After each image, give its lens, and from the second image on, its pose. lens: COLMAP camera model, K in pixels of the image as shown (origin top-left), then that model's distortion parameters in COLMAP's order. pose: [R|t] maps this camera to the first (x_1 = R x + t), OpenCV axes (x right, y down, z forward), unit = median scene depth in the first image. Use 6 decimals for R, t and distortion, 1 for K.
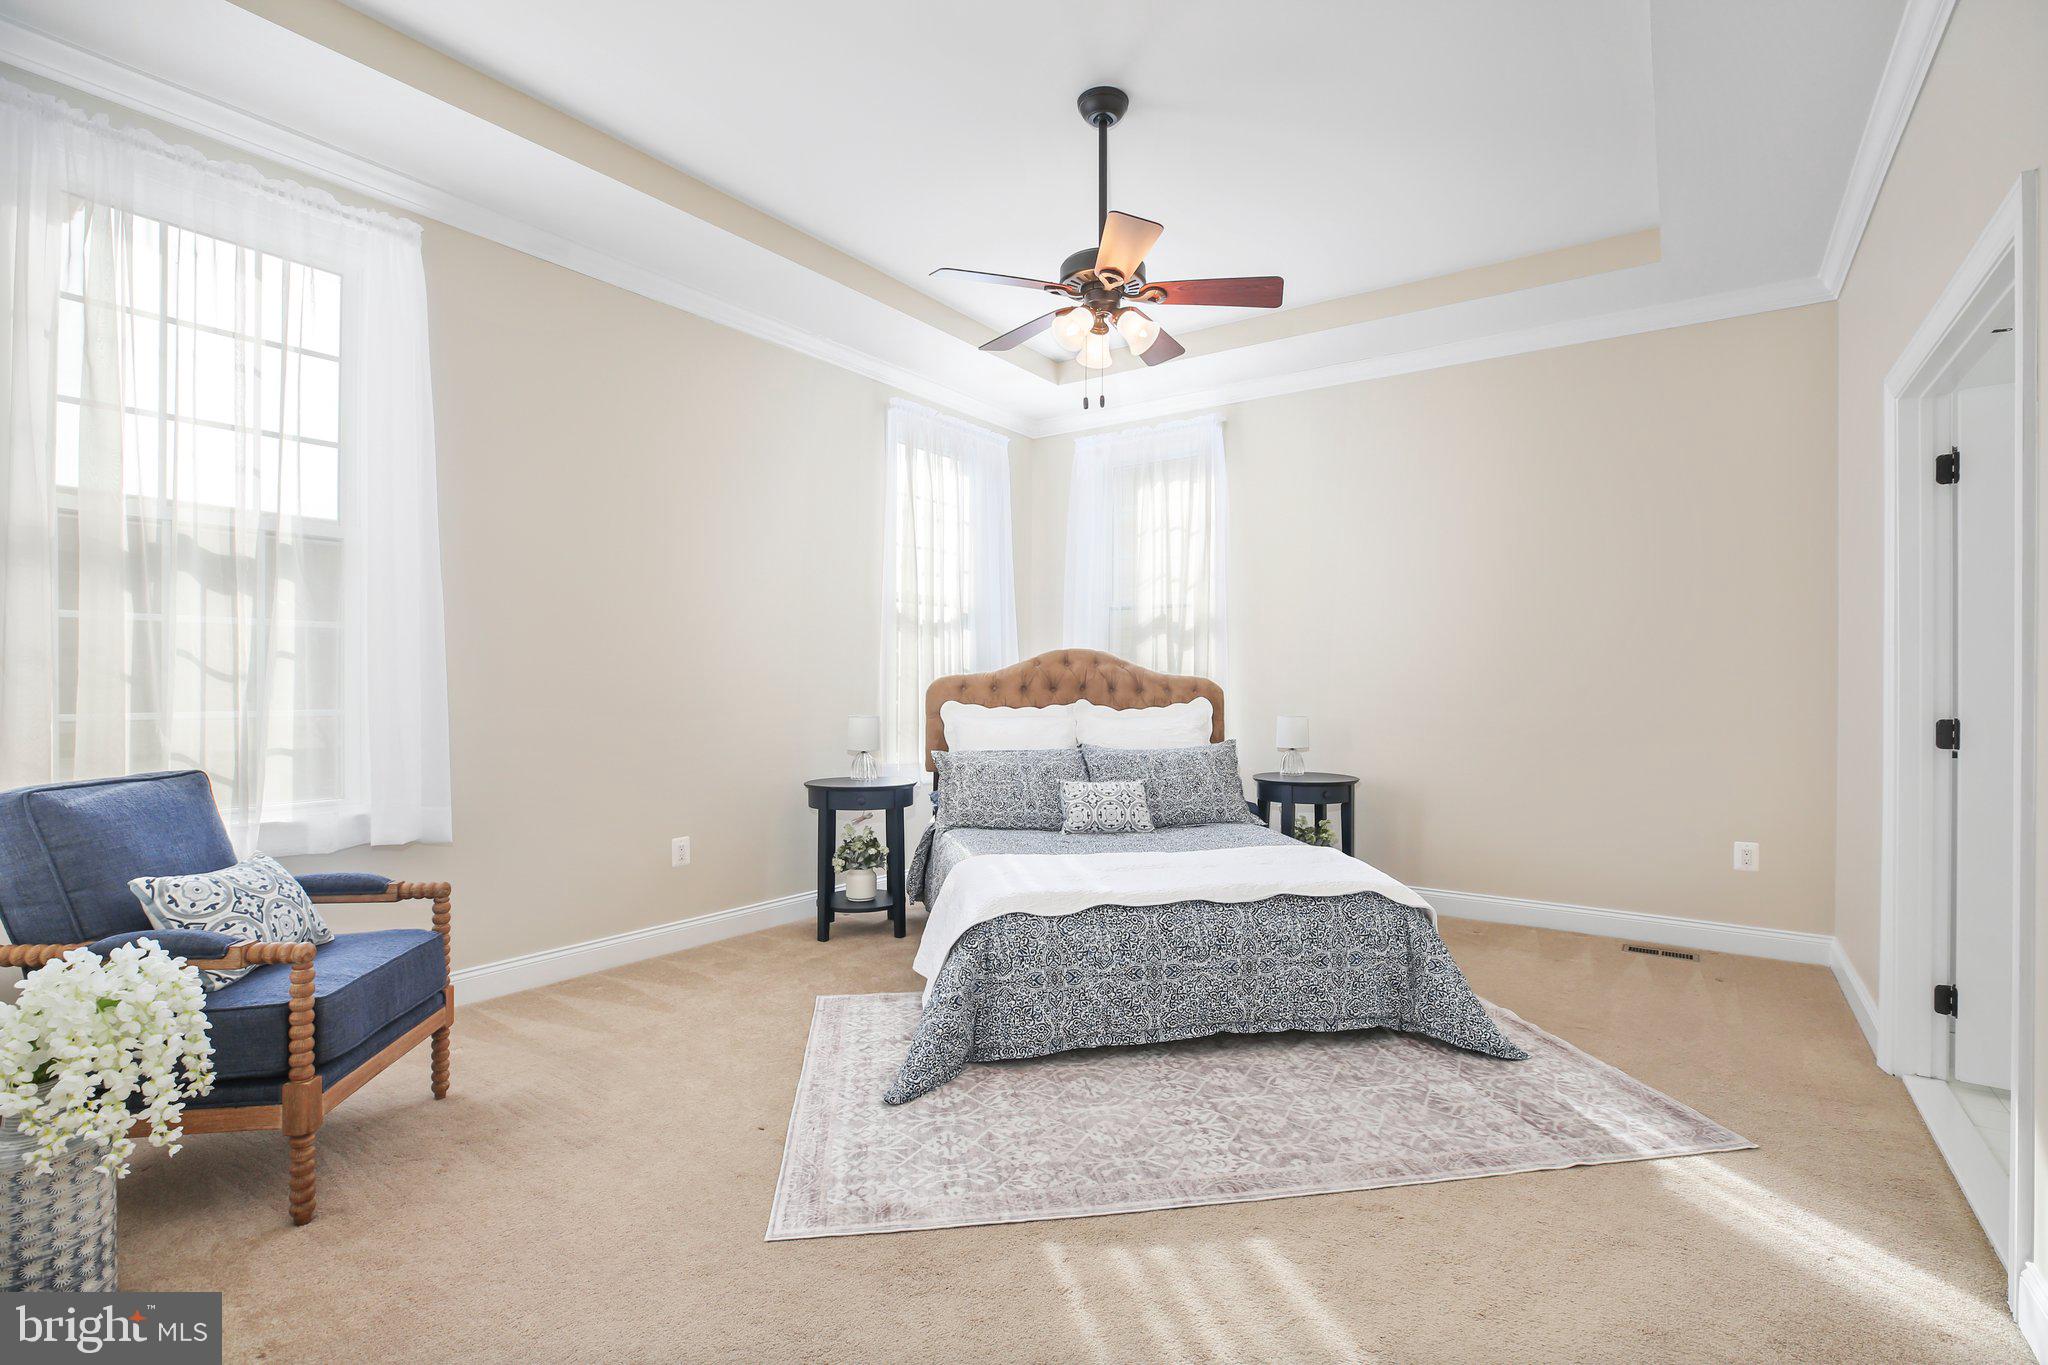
lens RADIAL K [[922.8, 0, 1024.0], [0, 922.8, 682.5], [0, 0, 1]] dist [-0.017474, -0.000186]
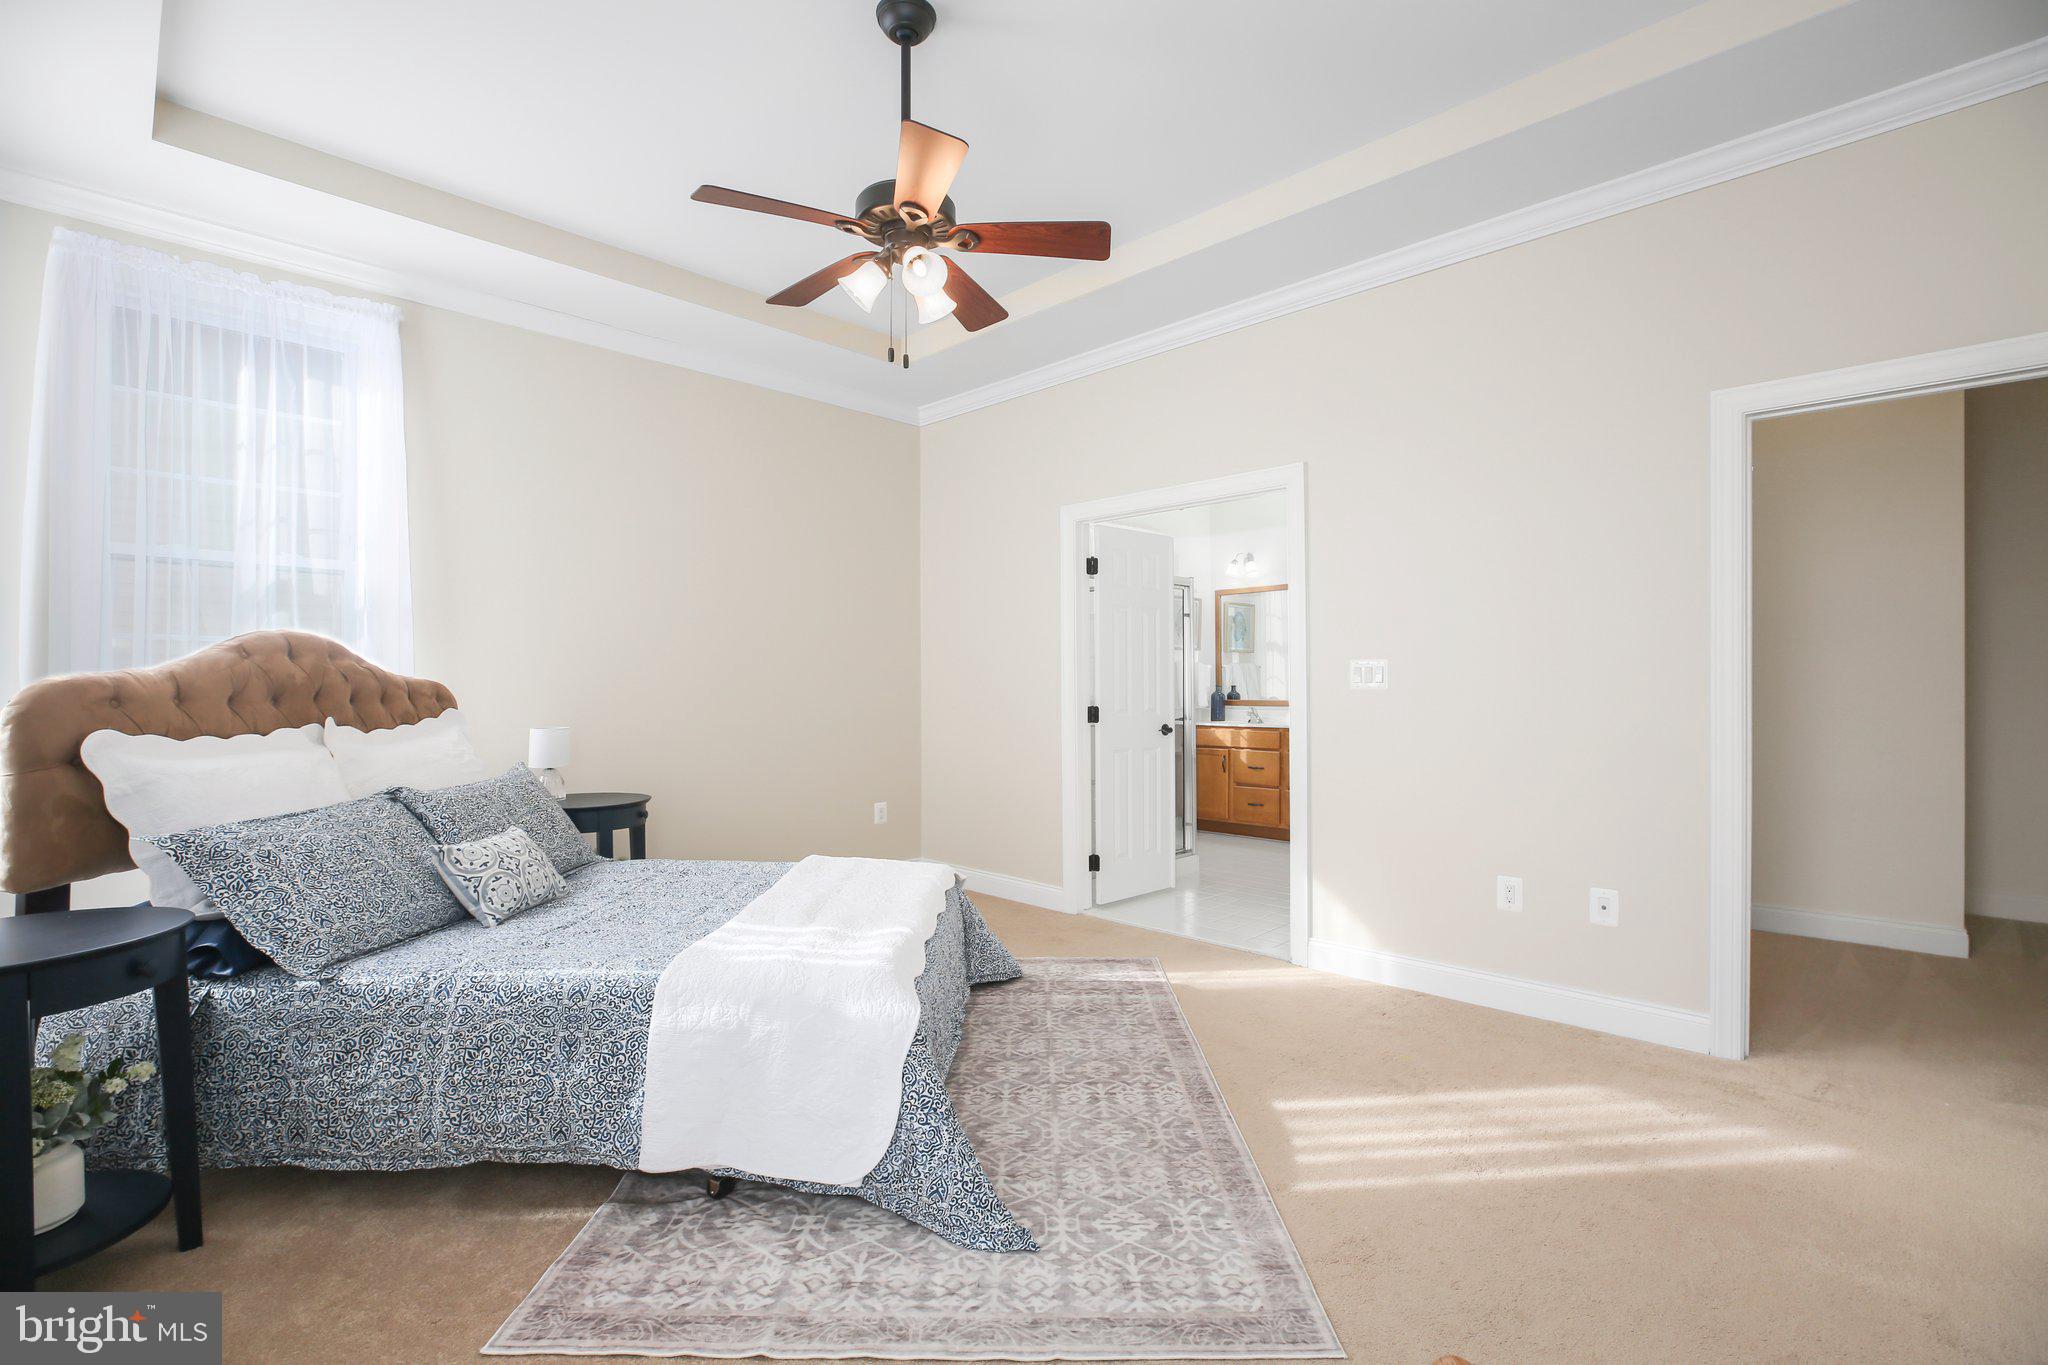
lens RADIAL K [[939.7, 0, 1040.4], [0, 939.7, 683.3], [0, 0, 1]] dist [0.015432, -0.000604]
pose [[0.159784, 0.000422, 0.987152, -0.765948], [0.001735, 0.999998, -0.000708, -0.003238], [-0.987150, 0.001825, 0.159783, 0.738451]]
